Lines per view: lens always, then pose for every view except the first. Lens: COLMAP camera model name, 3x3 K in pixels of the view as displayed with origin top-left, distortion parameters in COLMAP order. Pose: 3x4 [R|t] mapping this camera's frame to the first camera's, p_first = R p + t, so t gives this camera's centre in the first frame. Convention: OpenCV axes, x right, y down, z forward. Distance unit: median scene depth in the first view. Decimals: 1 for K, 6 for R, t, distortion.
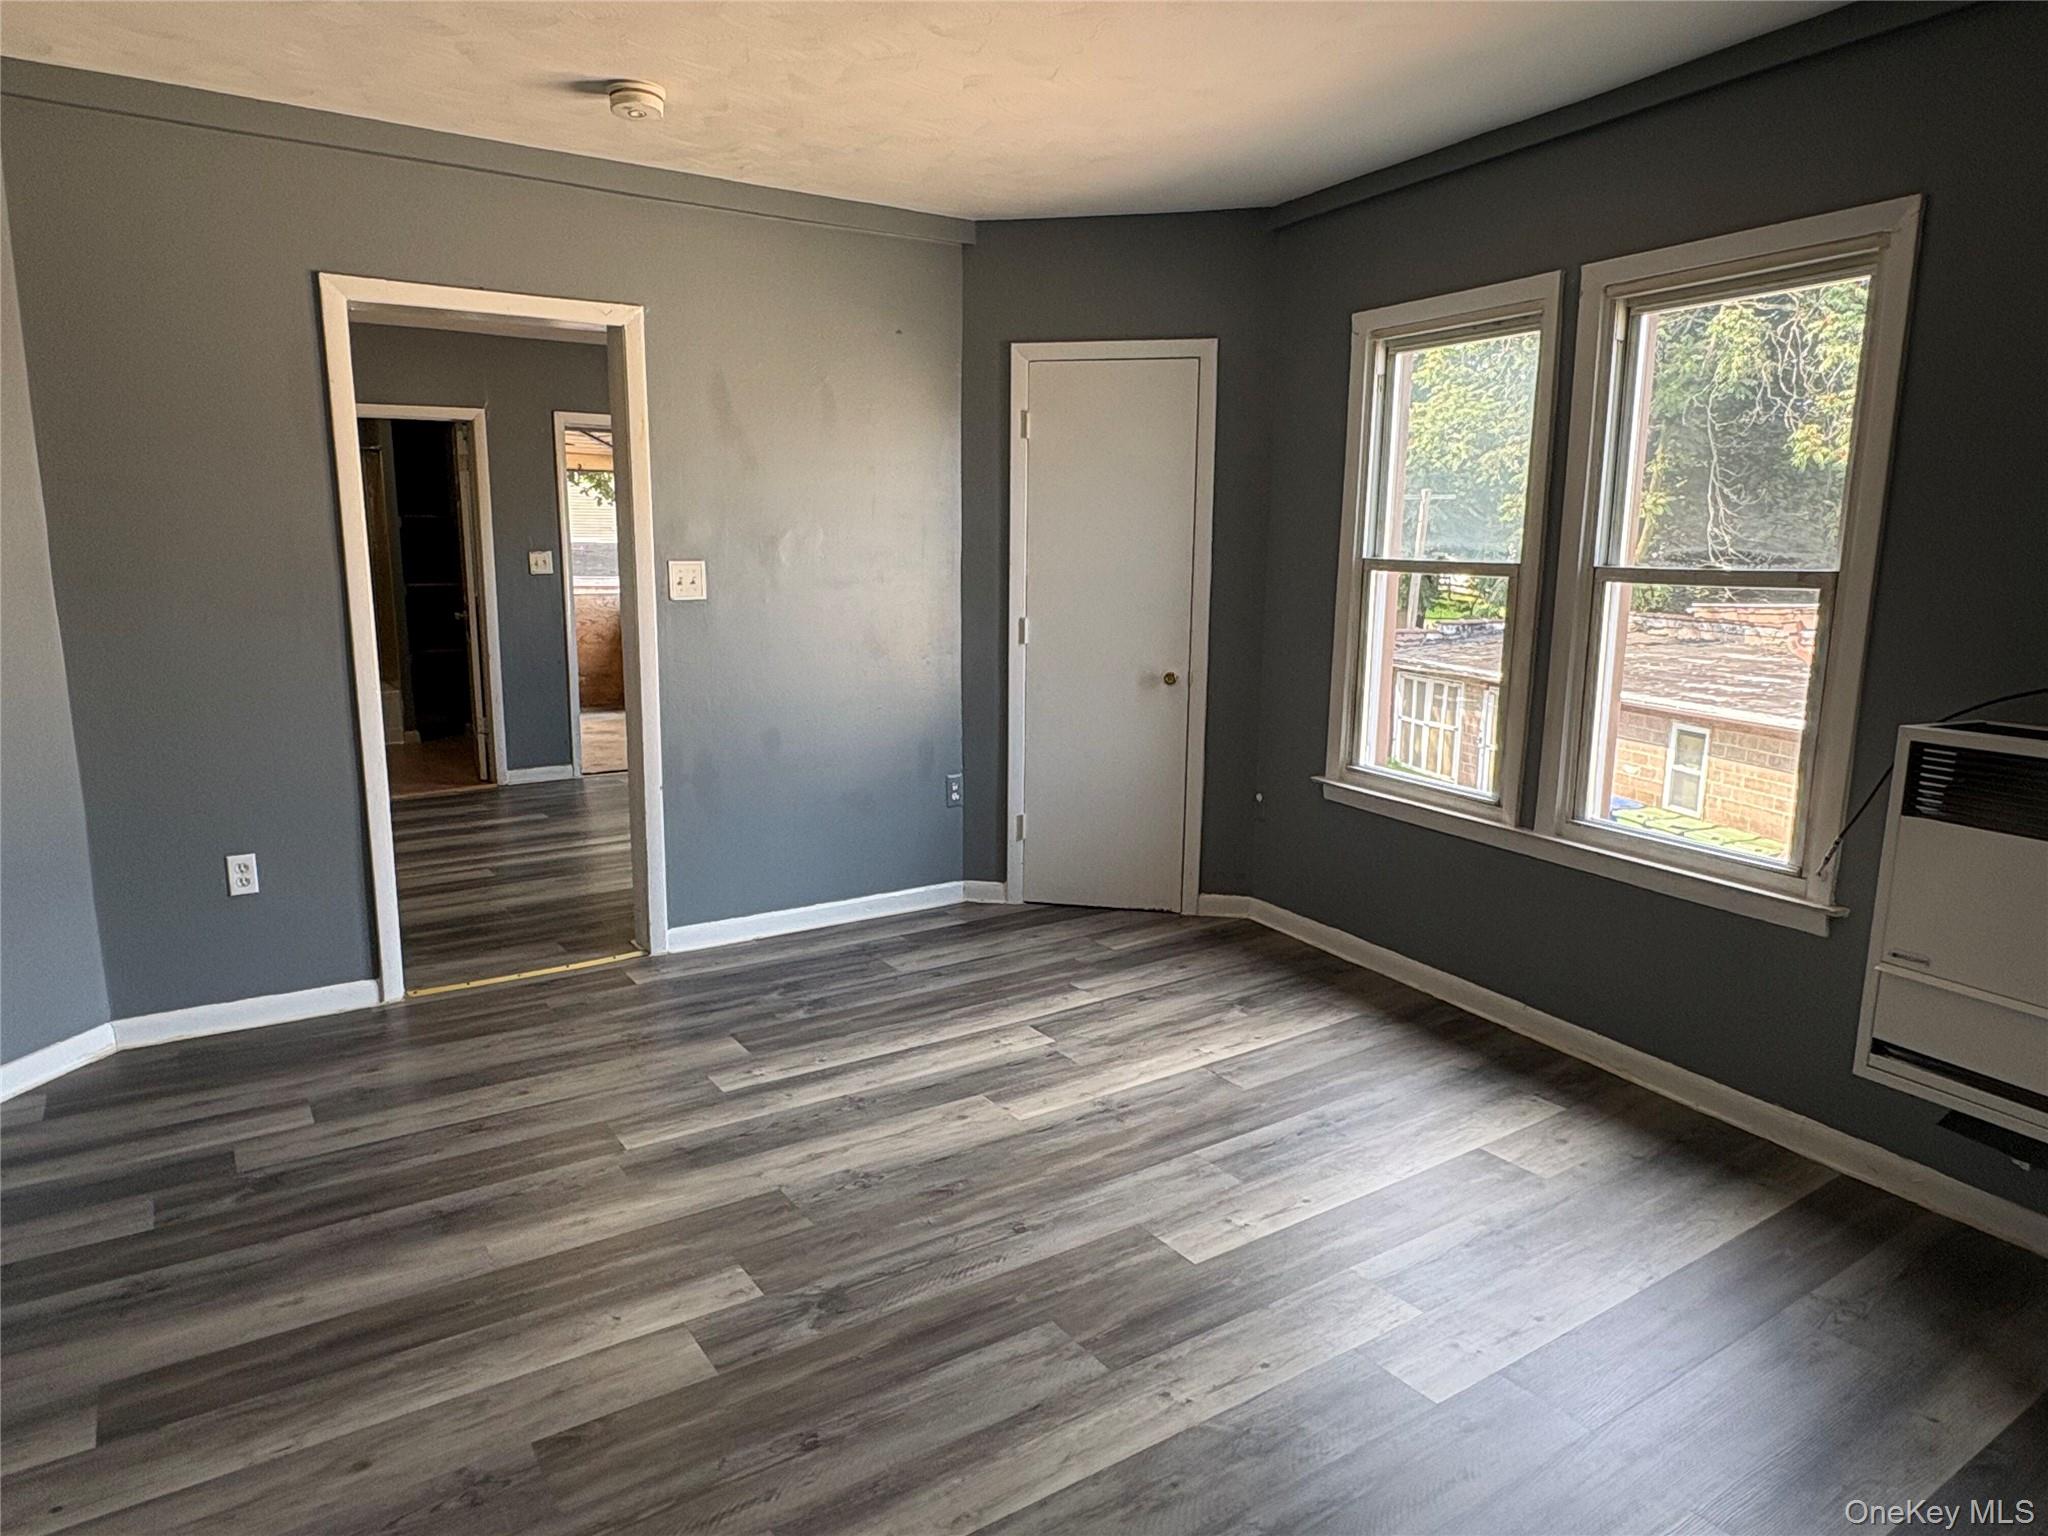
lens RADIAL K [[1308.0, 0, 1019.3], [0, 1308.0, 777.2], [0, 0, 1]] dist [0.021614, -0.015331]
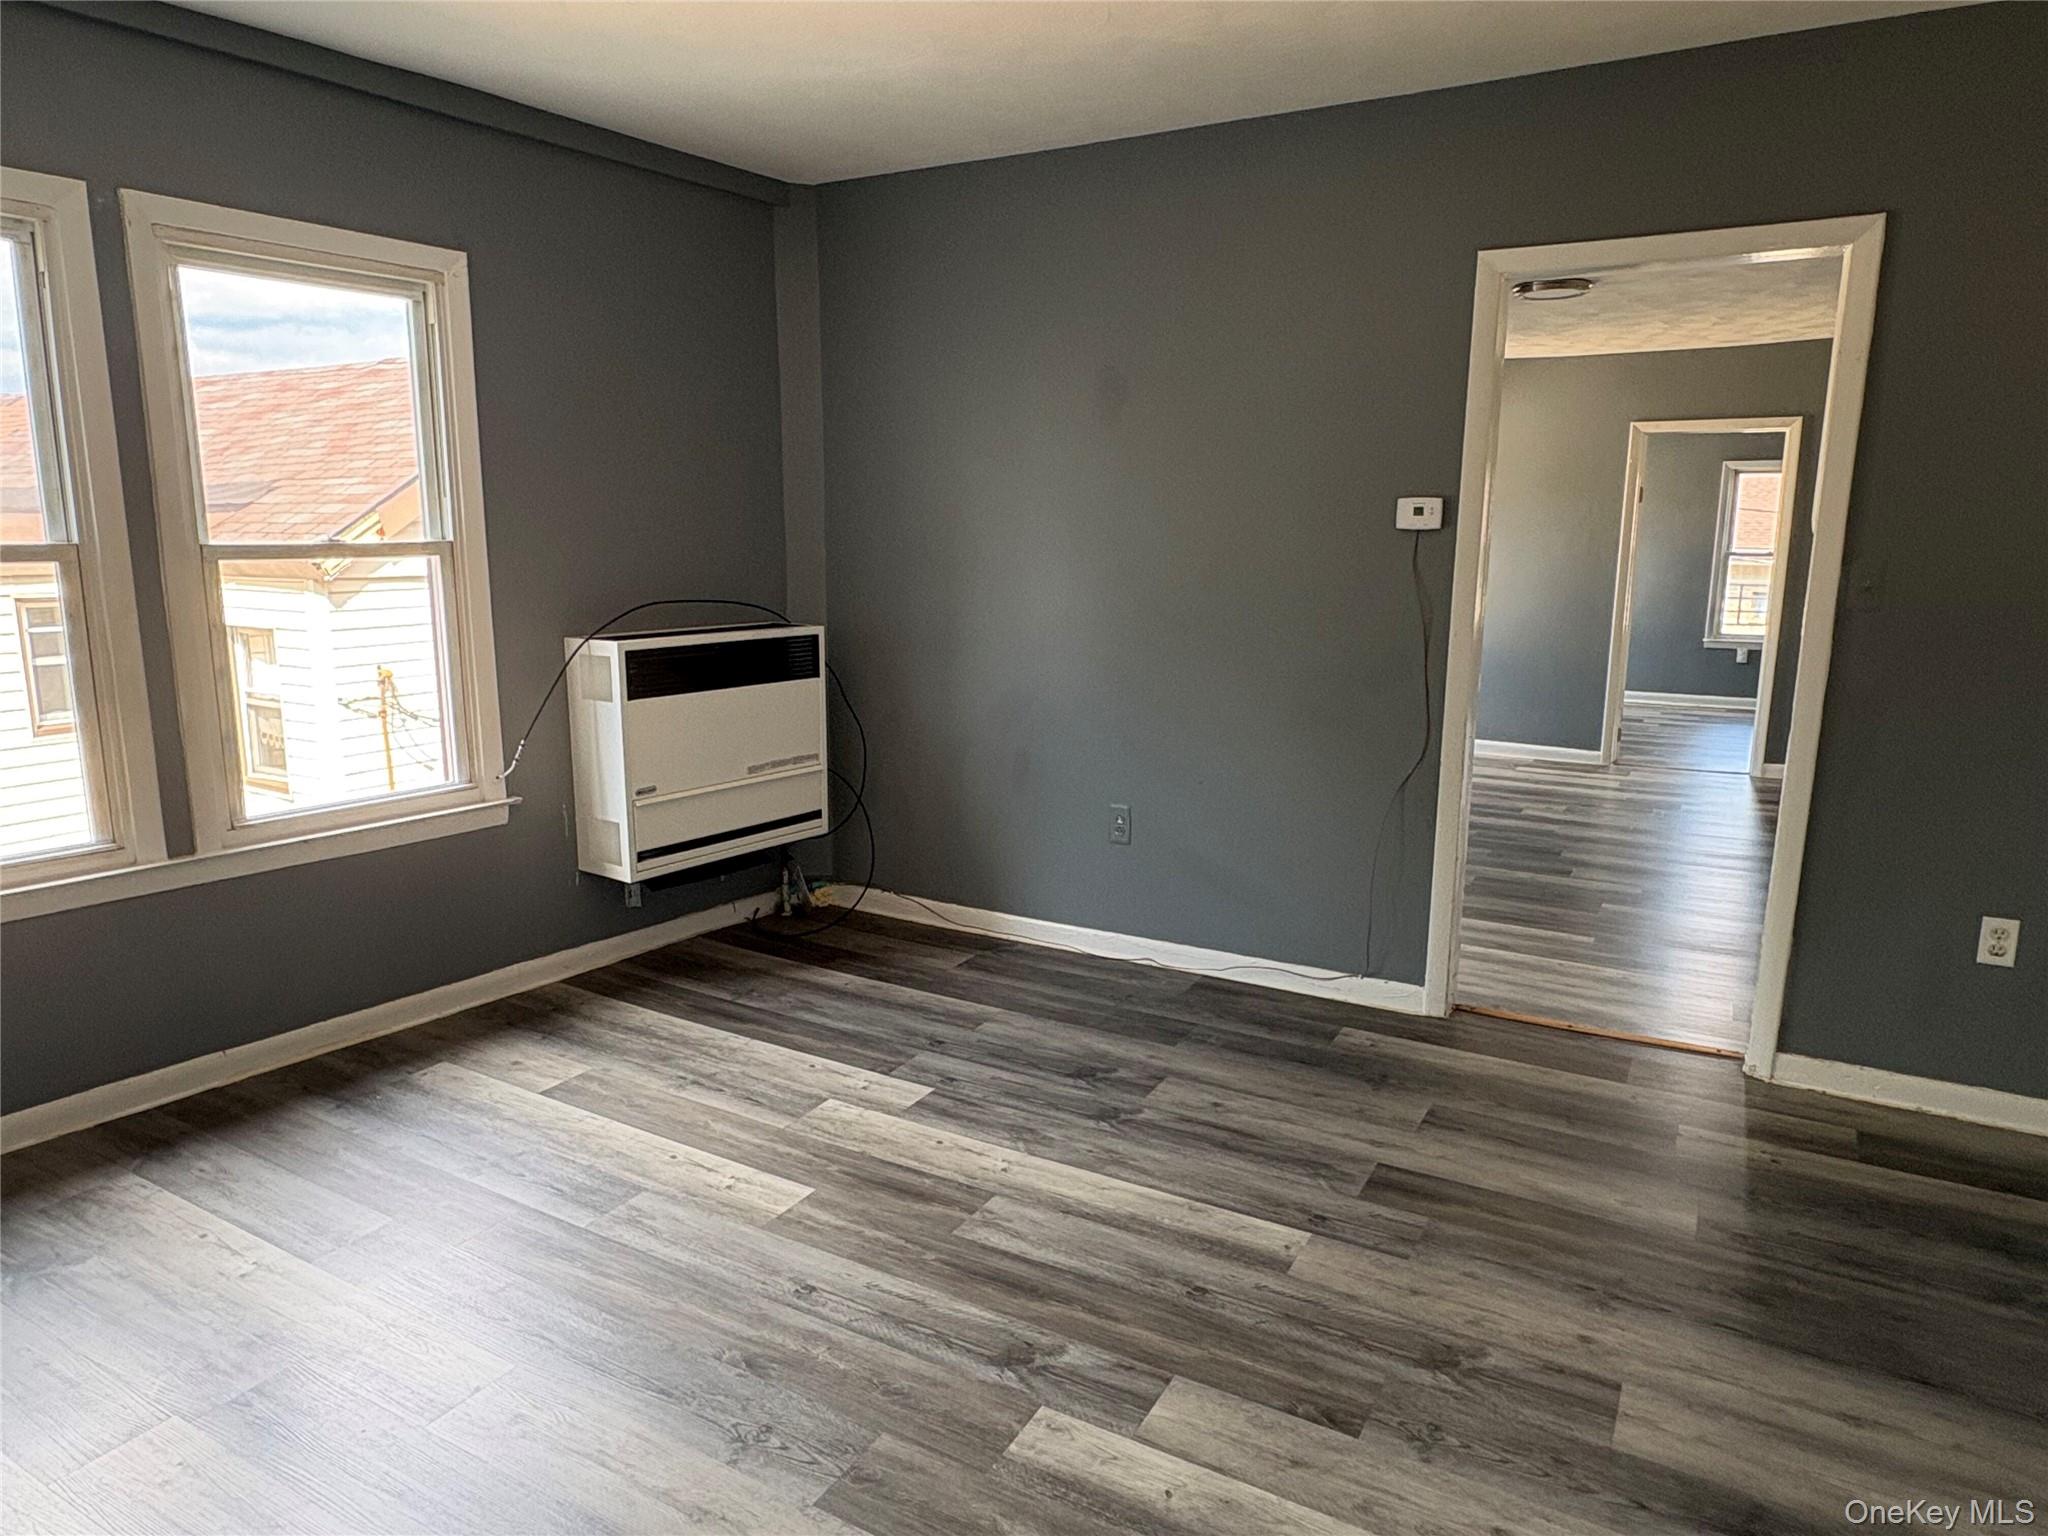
lens RADIAL K [[1308.0, 0, 1019.3], [0, 1308.0, 777.2], [0, 0, 1]] dist [0.021614, -0.015331]
pose [[-0.453223, -0.183218, 0.872365, -0.765822], [0.149975, 0.949025, 0.277235, -0.212616], [-0.878690, 0.256482, -0.402641, 1.110045]]
